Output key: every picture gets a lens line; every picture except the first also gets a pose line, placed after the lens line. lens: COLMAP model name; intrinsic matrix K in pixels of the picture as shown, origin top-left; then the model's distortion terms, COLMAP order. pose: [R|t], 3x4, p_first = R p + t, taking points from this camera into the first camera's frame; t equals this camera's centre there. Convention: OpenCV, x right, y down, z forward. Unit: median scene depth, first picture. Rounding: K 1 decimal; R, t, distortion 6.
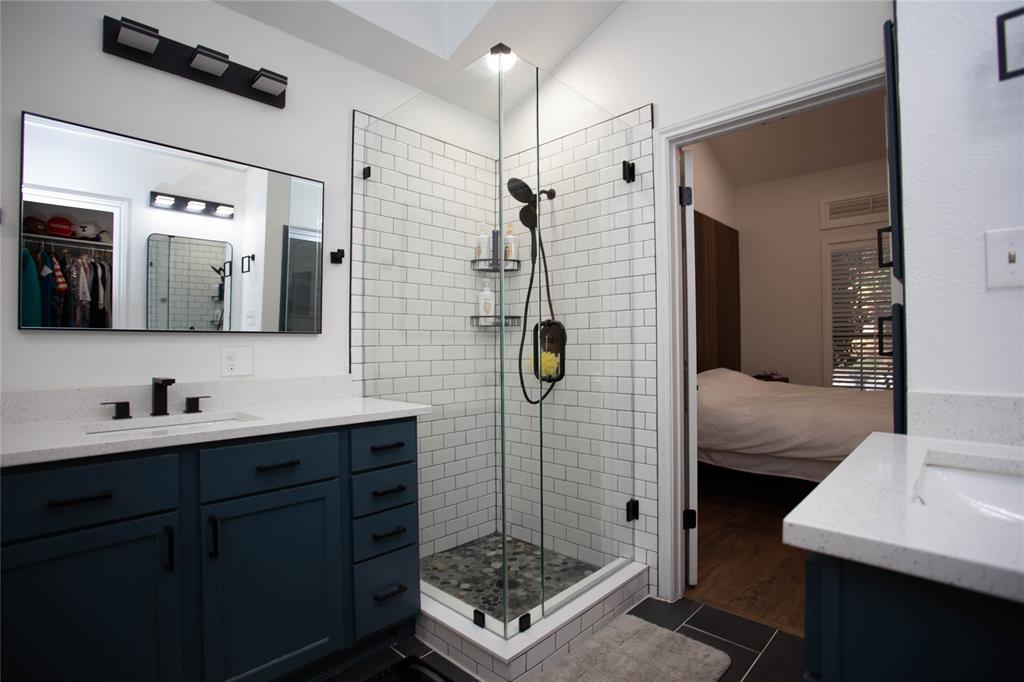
lens RADIAL K [[501.1, 0, 507.1], [0, 501.1, 339.0], [0, 0, 1]] dist [-0.081691, 0.041189]
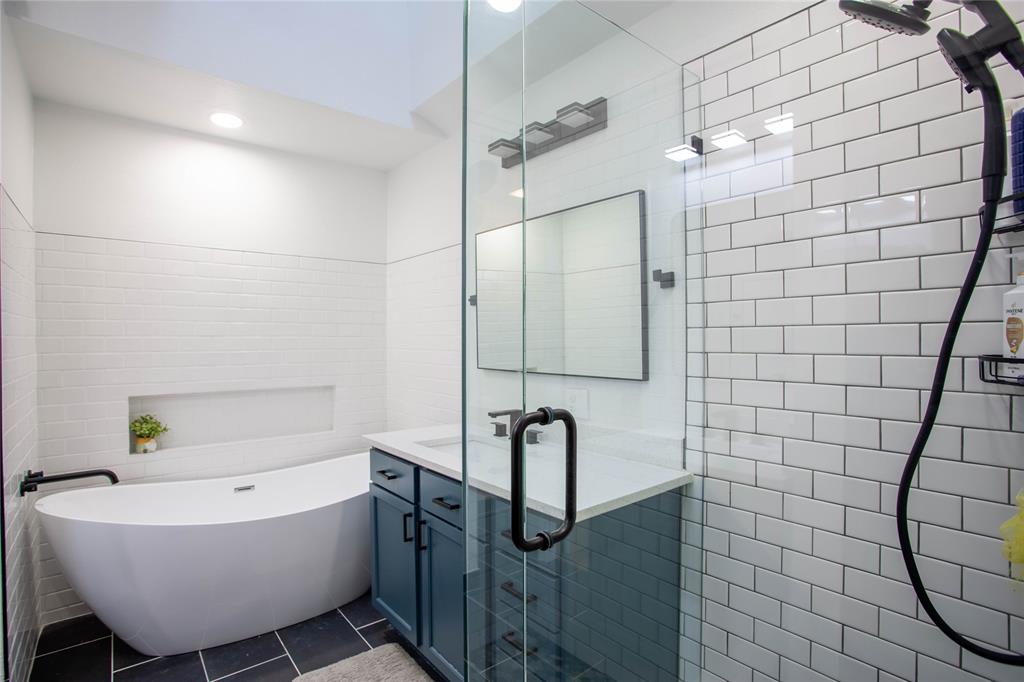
lens RADIAL K [[501.1, 0, 507.1], [0, 501.1, 339.0], [0, 0, 1]] dist [-0.081691, 0.041189]
pose [[-0.121397, 0.009446, -0.992559, 0.416481], [0.020120, 0.999773, 0.007053, -0.082644], [0.992400, -0.019114, -0.121560, 0.822643]]
